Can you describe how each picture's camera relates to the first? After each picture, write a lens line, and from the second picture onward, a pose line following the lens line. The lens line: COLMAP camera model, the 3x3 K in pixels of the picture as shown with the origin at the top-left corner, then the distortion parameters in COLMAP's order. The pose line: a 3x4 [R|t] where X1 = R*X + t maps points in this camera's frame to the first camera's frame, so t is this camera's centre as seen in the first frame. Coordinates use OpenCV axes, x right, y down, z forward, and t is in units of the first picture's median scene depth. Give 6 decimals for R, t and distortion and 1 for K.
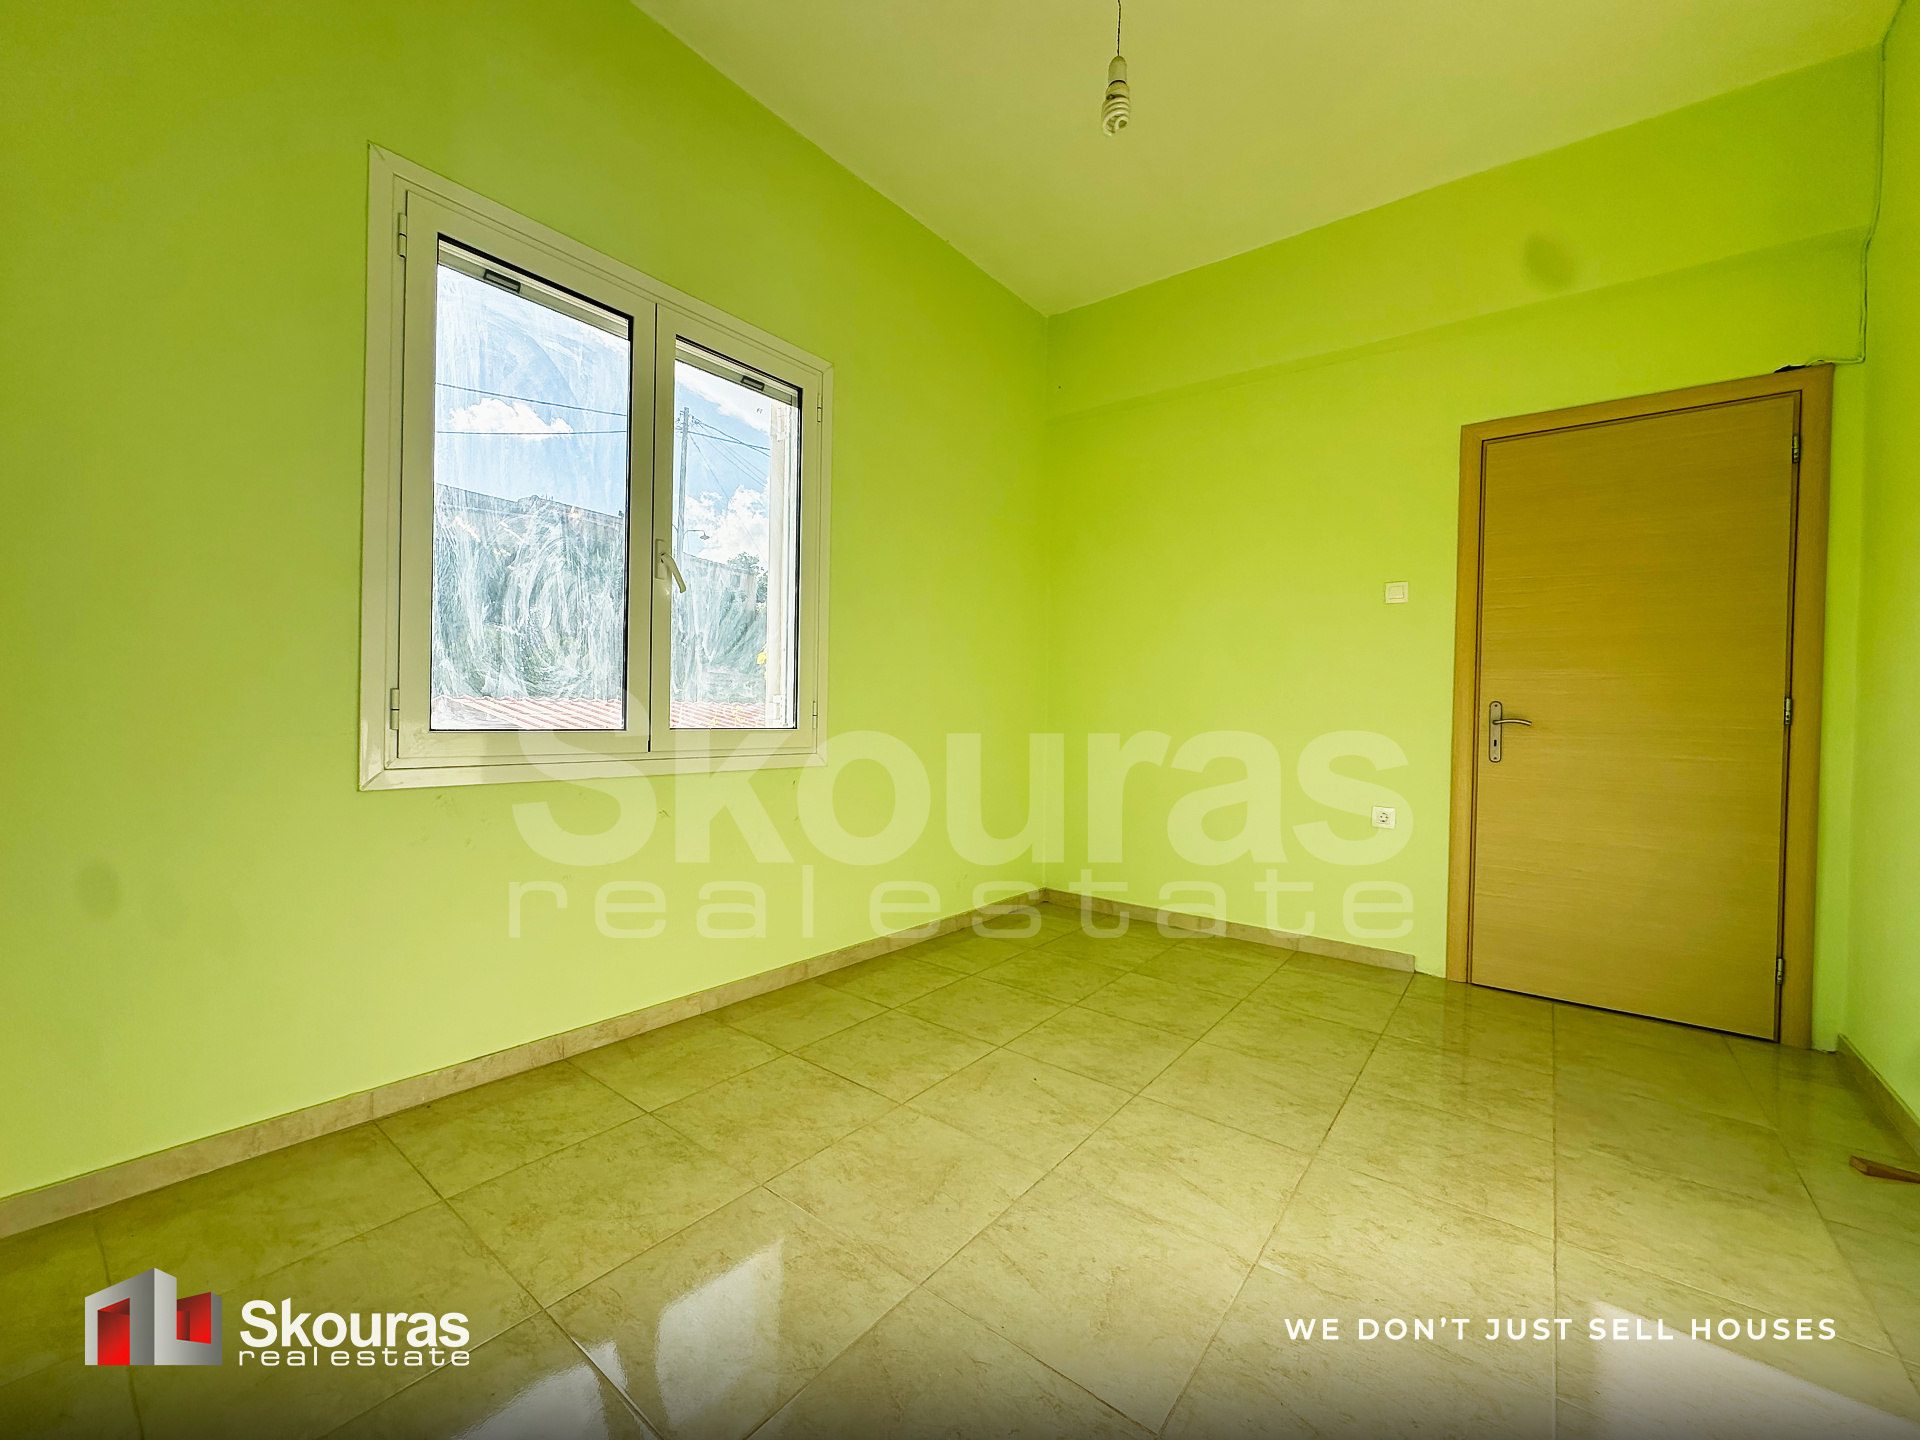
lens RADIAL K [[770.2, 0, 957.4], [0, 770.2, 720.9], [0, 0, 1]] dist [-0.003095, 0.000975]
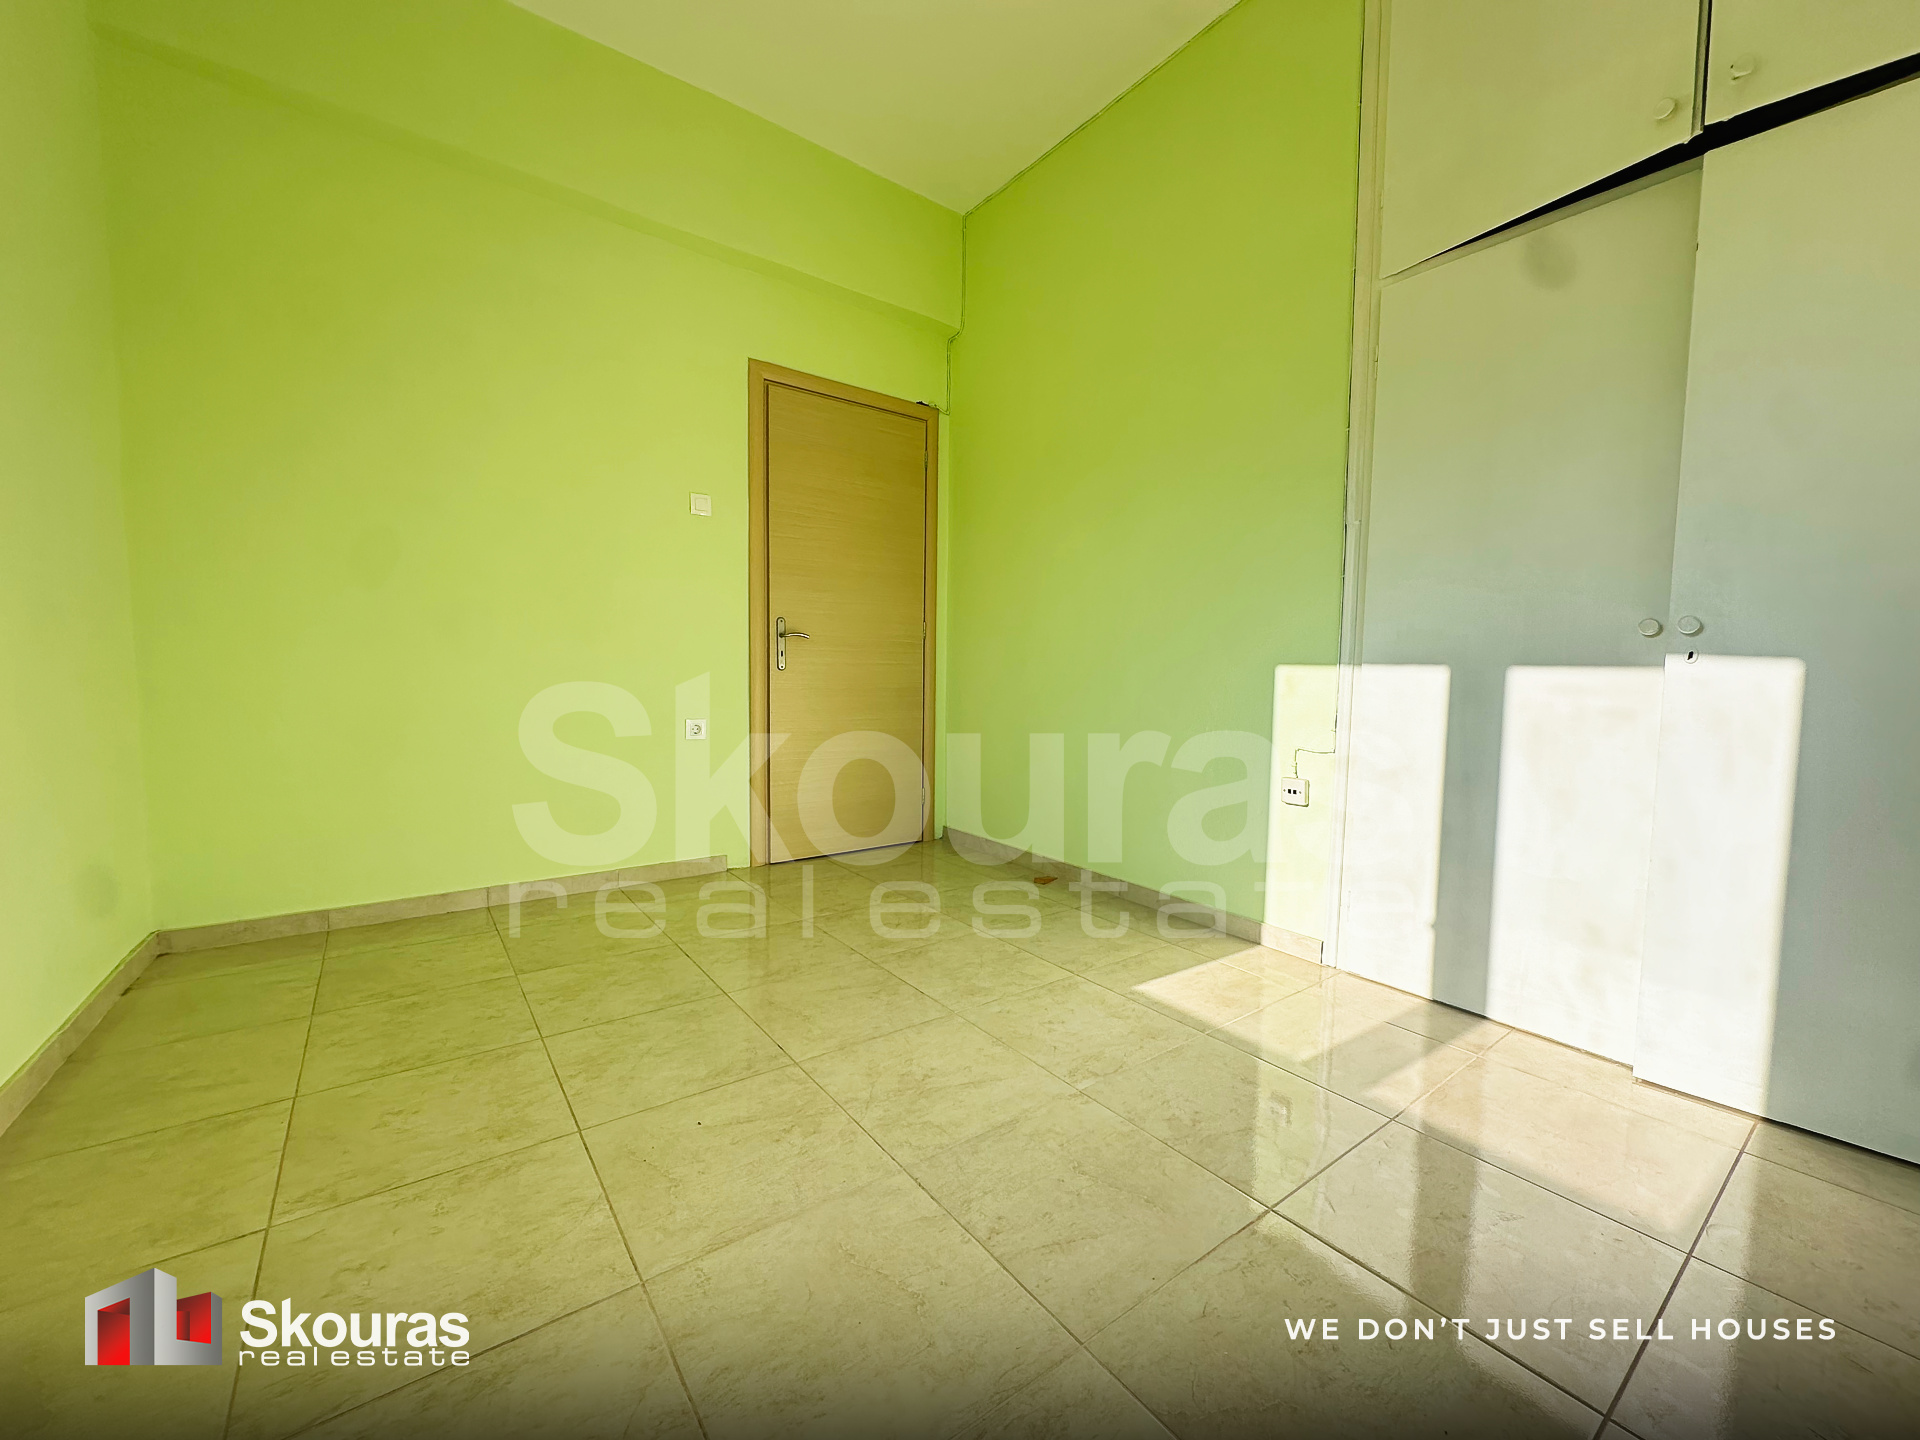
lens RADIAL K [[770.2, 0, 960.8], [0, 770.2, 718.2], [0, 0, 1]] dist [-0.003095, 0.000975]
pose [[0.266154, -0.082614, 0.960384, -0.433493], [0.002373, 0.996374, 0.085053, 0.035095], [-0.963928, -0.020358, 0.265385, 0.536231]]
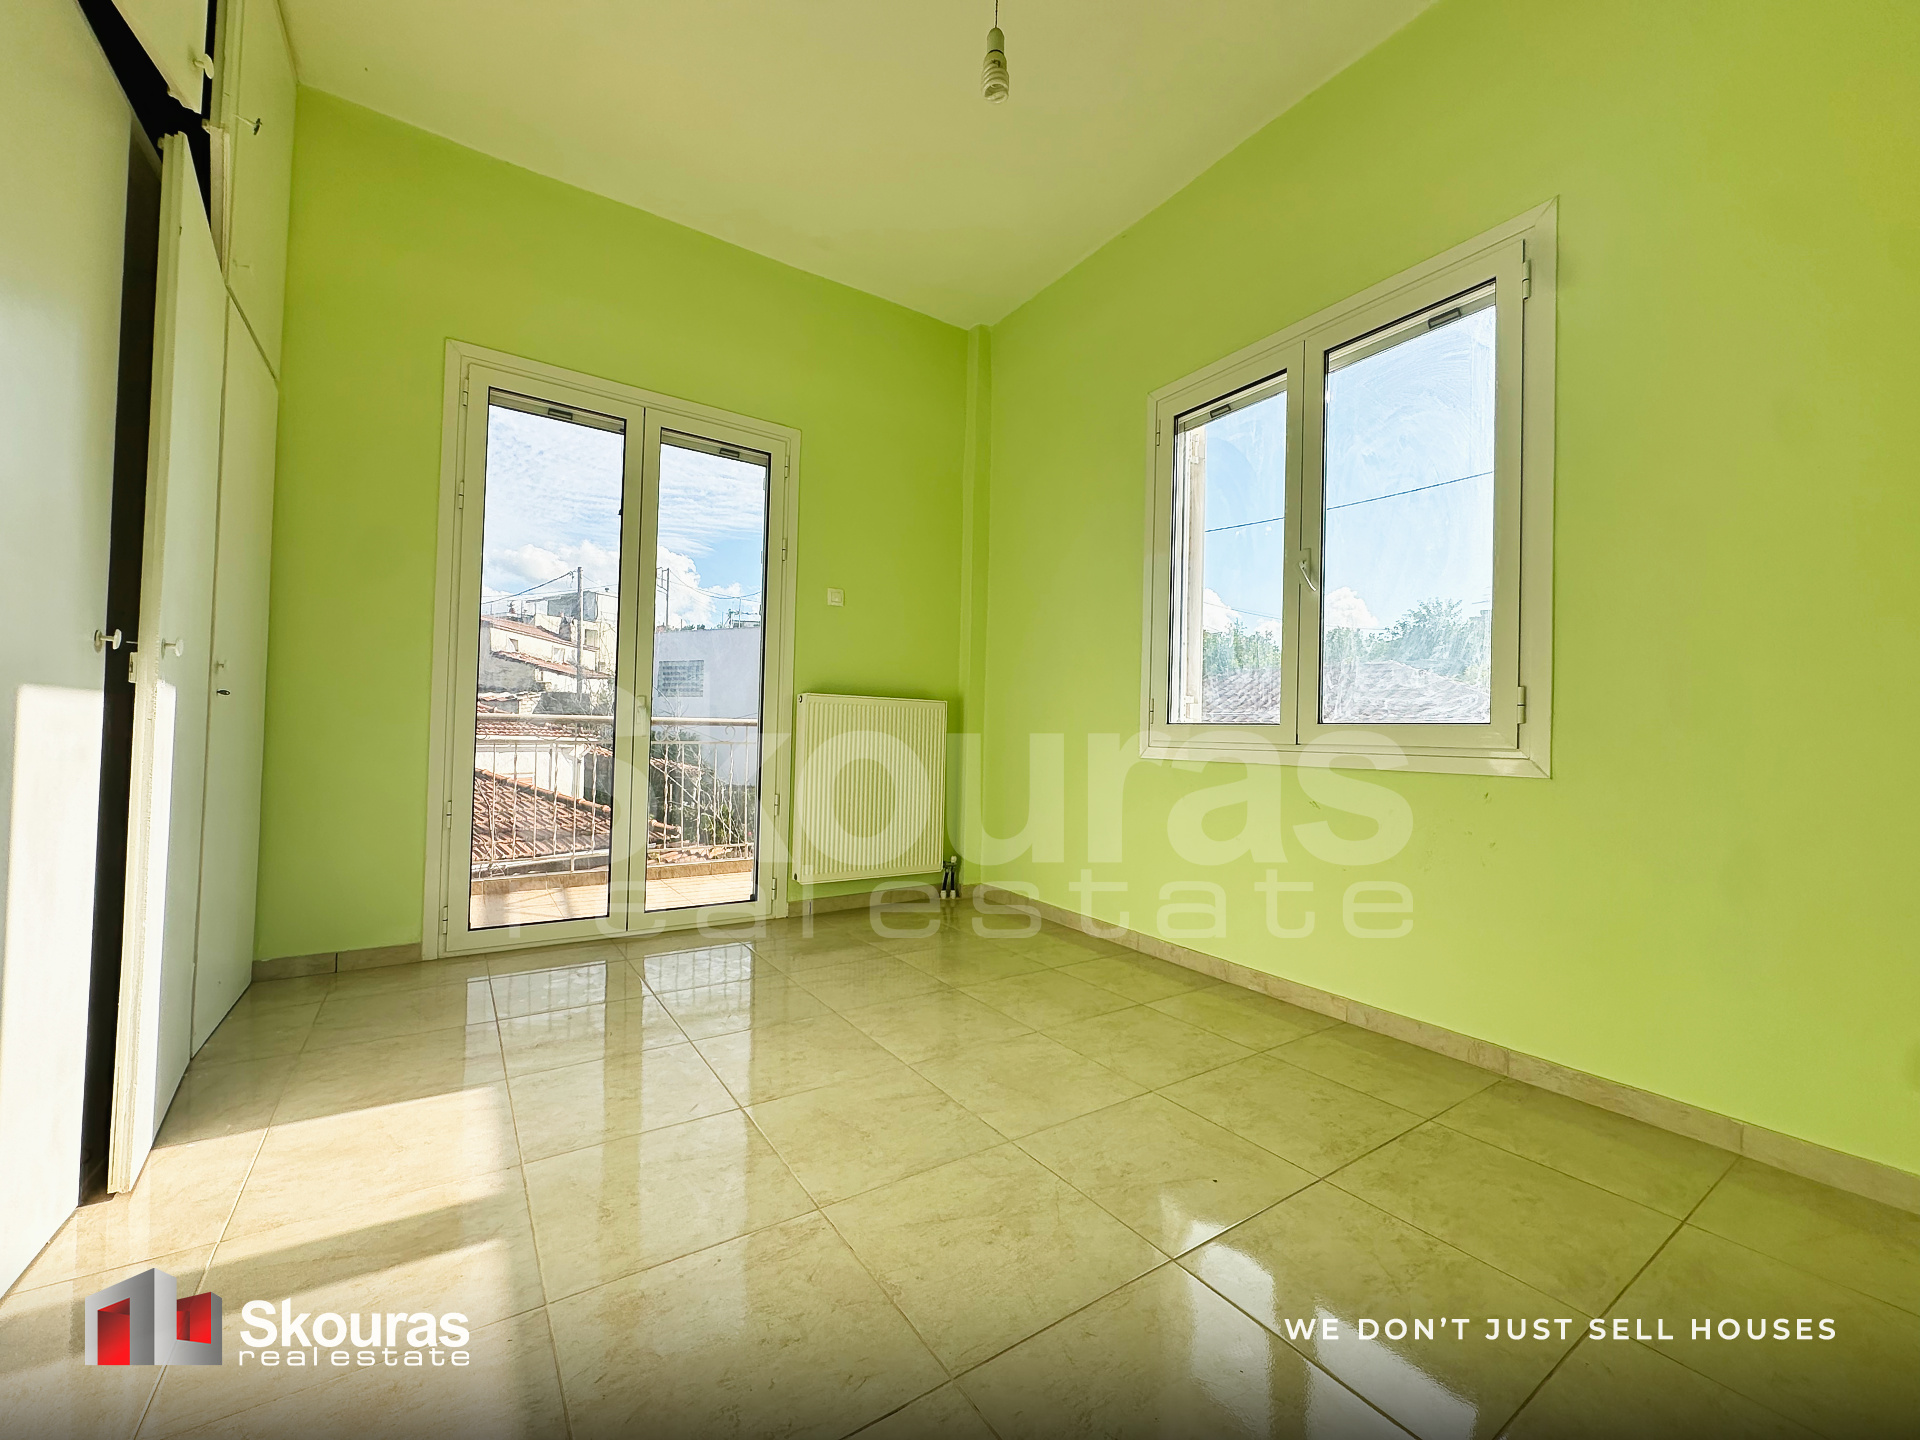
lens RADIAL K [[770.2, 0, 960.5], [0, 770.2, 720.6], [0, 0, 1]] dist [-0.003095, 0.000975]
pose [[-0.310290, -0.048040, -0.949427, 0.792430], [-0.041169, 0.998464, -0.037066, 0.067227], [0.949750, 0.027586, -0.311791, 0.893349]]
